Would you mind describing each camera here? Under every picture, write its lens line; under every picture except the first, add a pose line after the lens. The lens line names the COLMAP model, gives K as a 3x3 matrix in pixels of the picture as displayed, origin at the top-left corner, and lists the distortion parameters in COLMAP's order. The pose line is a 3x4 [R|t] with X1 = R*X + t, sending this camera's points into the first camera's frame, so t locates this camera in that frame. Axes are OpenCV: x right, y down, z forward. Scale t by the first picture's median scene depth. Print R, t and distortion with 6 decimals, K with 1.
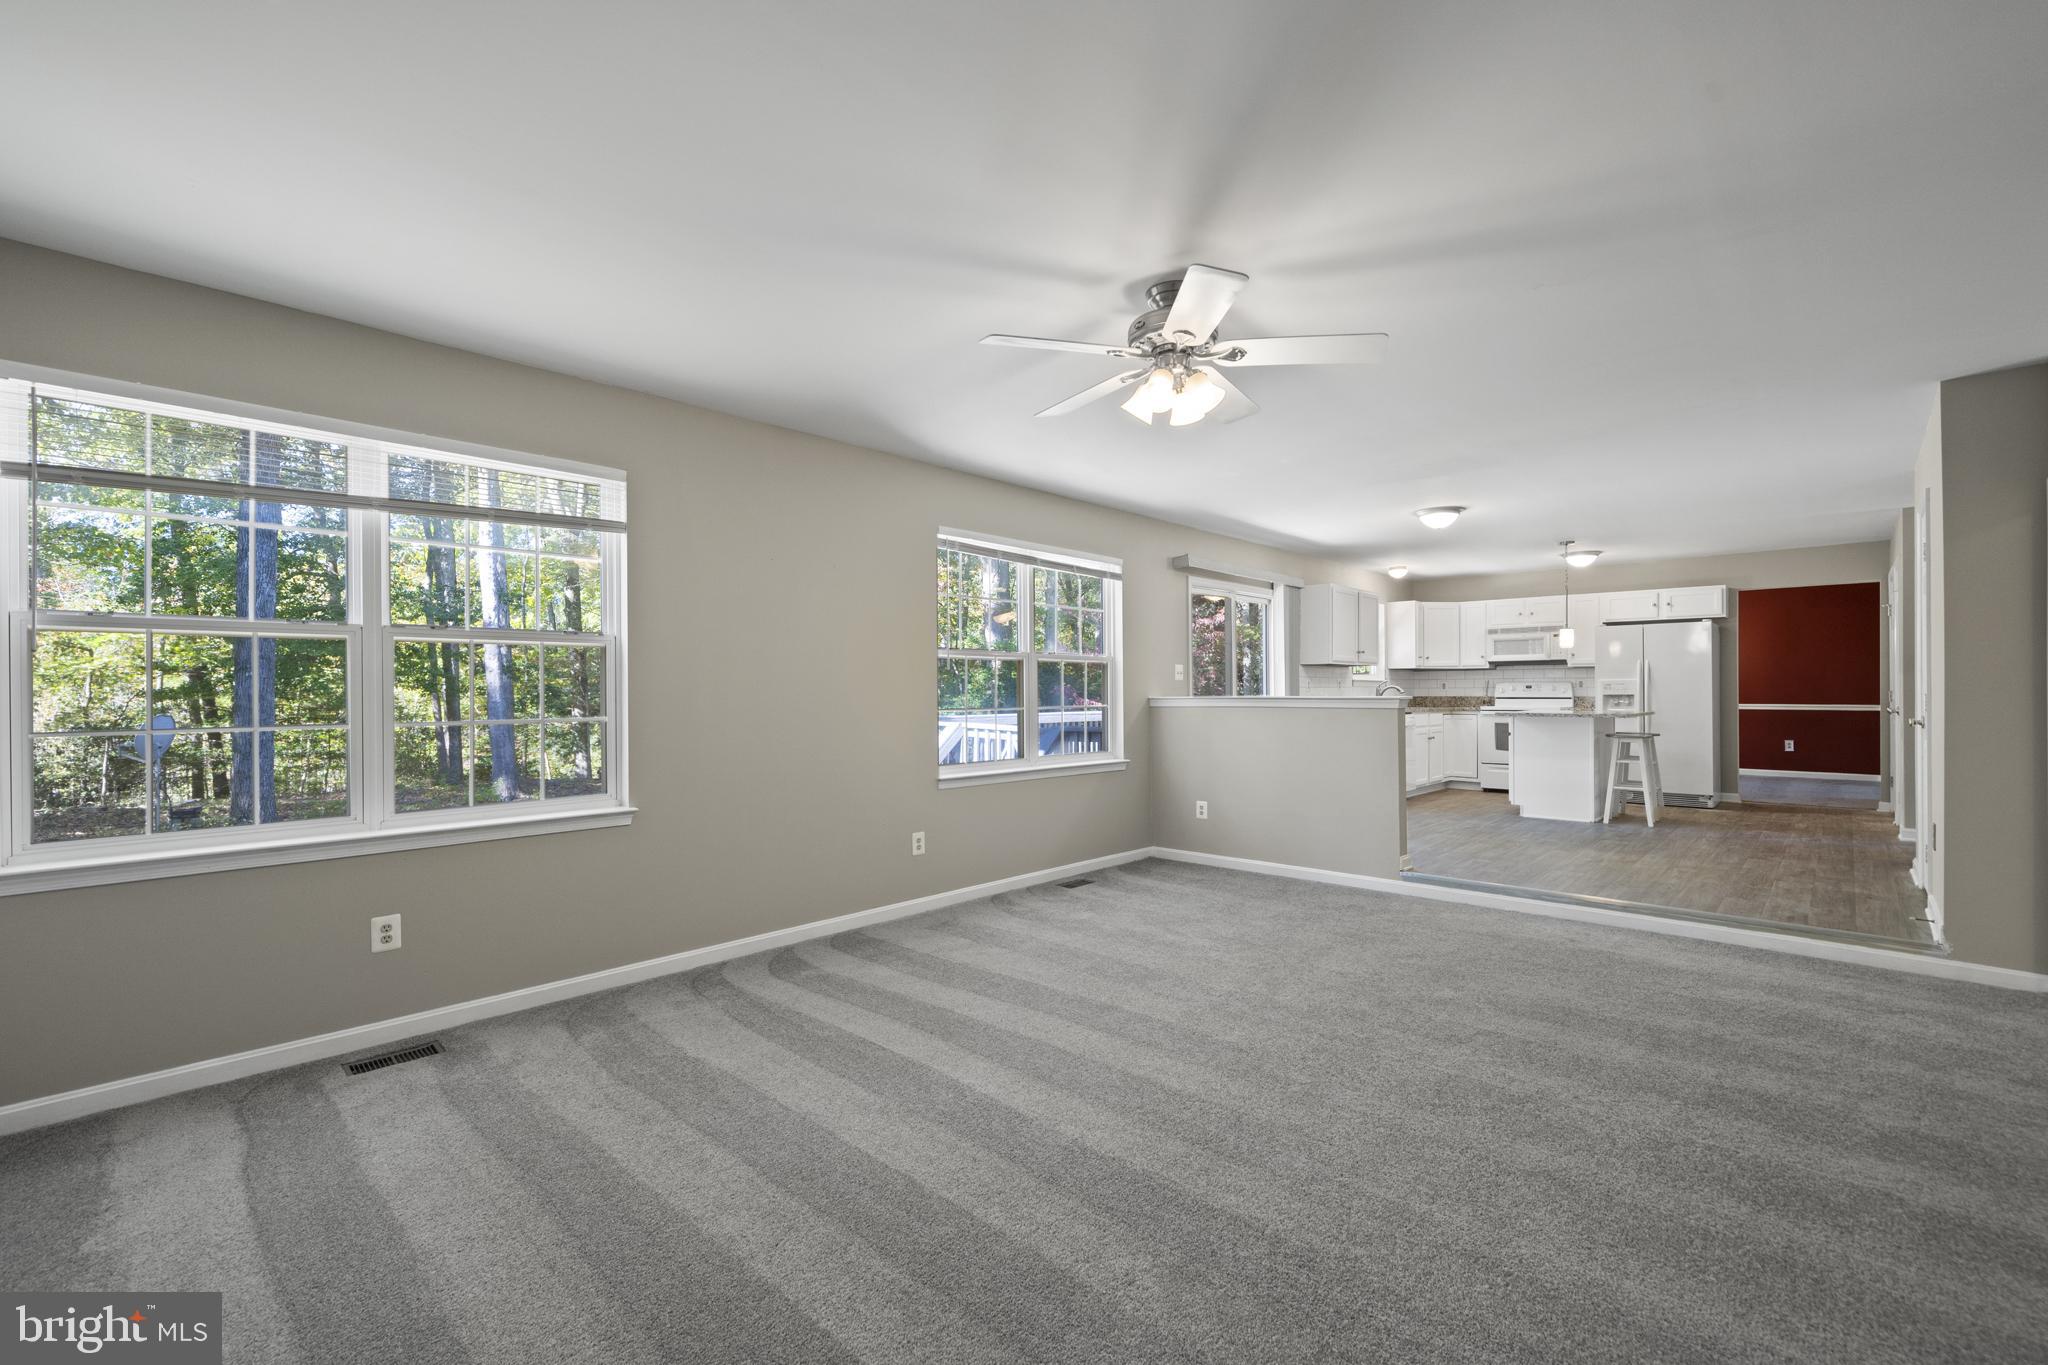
lens RADIAL K [[855.4, 0, 1025.2], [0, 855.4, 691.2], [0, 0, 1]] dist [-0.001958, -0.000181]
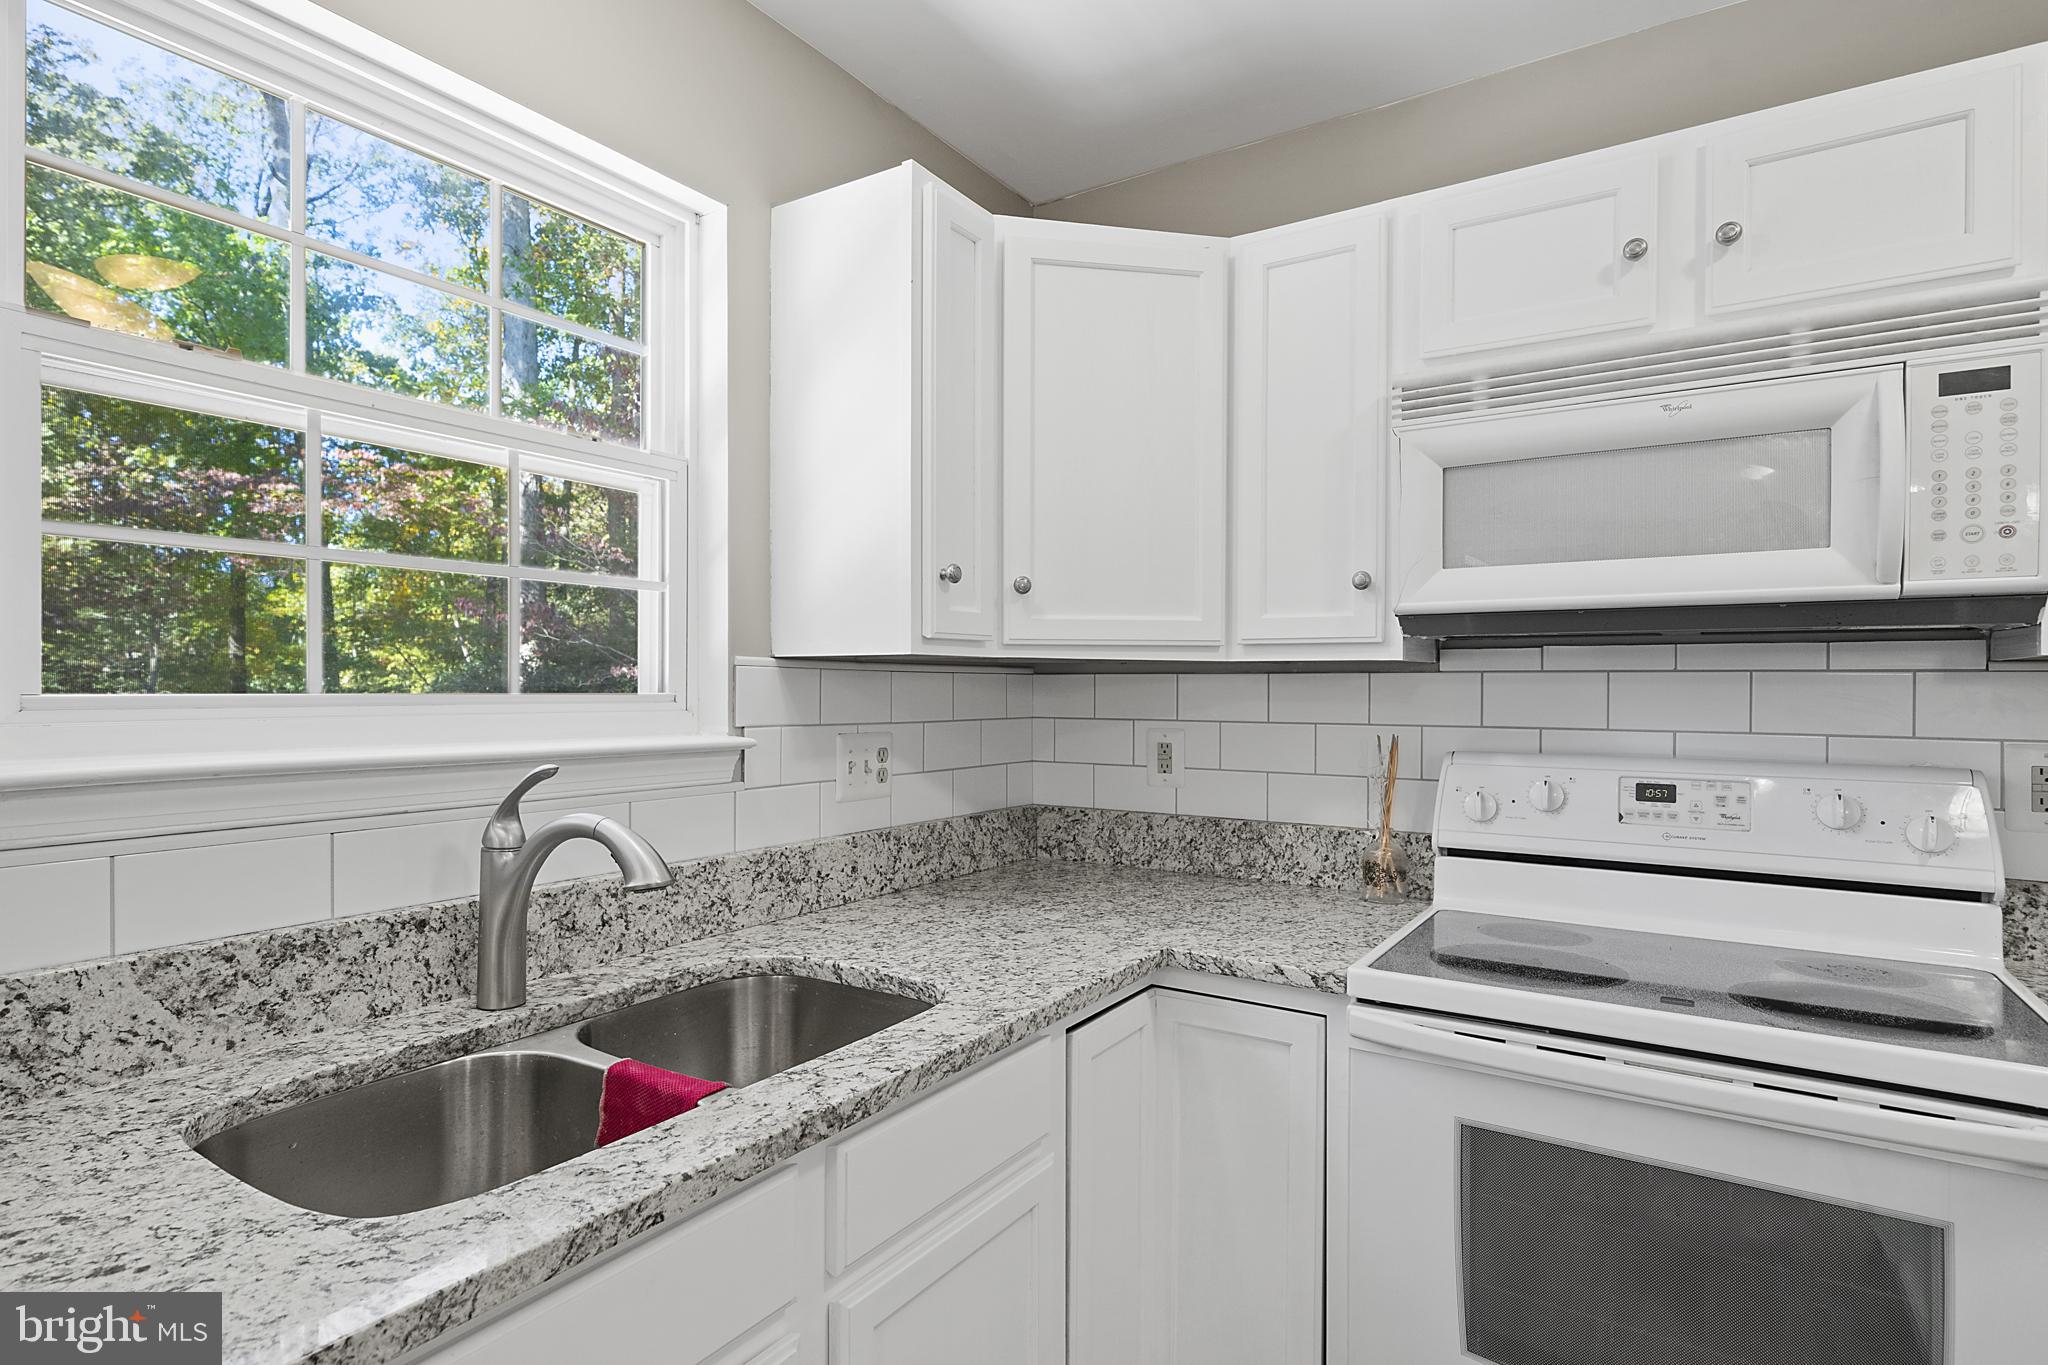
lens RADIAL K [[1056.9, 0, 1001.5], [0, 1056.9, 687.1], [0, 0, 1]] dist [0.004462, 0.000216]
pose [[0.986335, 0.011275, 0.164366, 0.447453], [-0.011661, 0.999931, 0.001384, -0.021704], [-0.164340, -0.003282, 0.986398, 0.837363]]
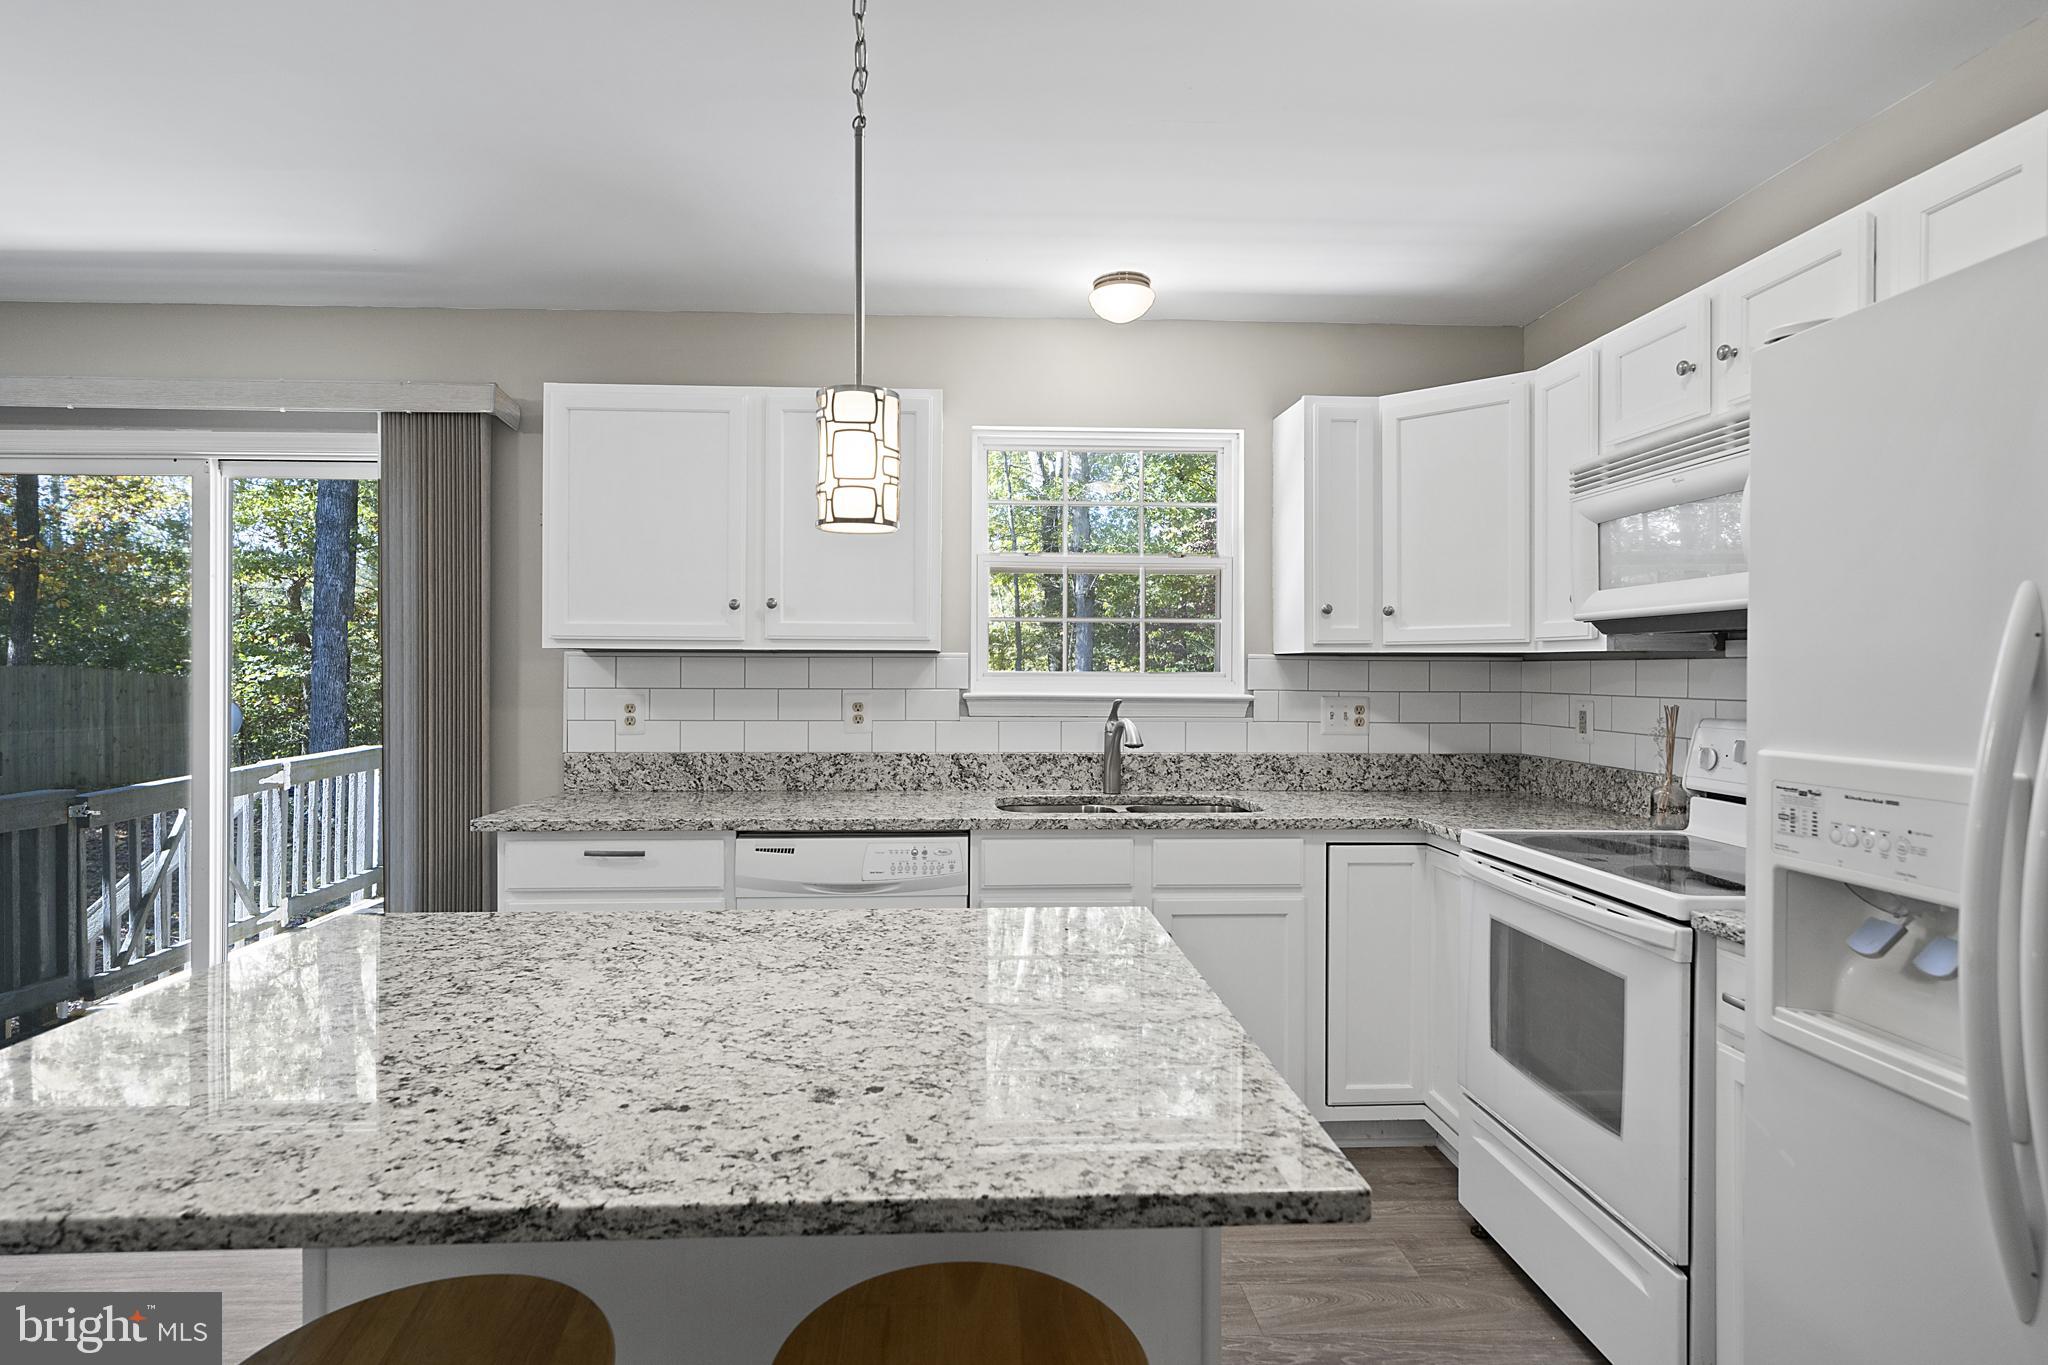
lens RADIAL K [[1036.1, 0, 1013.1], [0, 1036.1, 668.2], [0, 0, 1]] dist [0.004556, 0.000124]
pose [[0.719766, 0.010159, -0.694143, 0.620474], [-0.008077, 0.999948, 0.006260, -0.022982], [0.694170, 0.001101, 0.719810, 0.713371]]
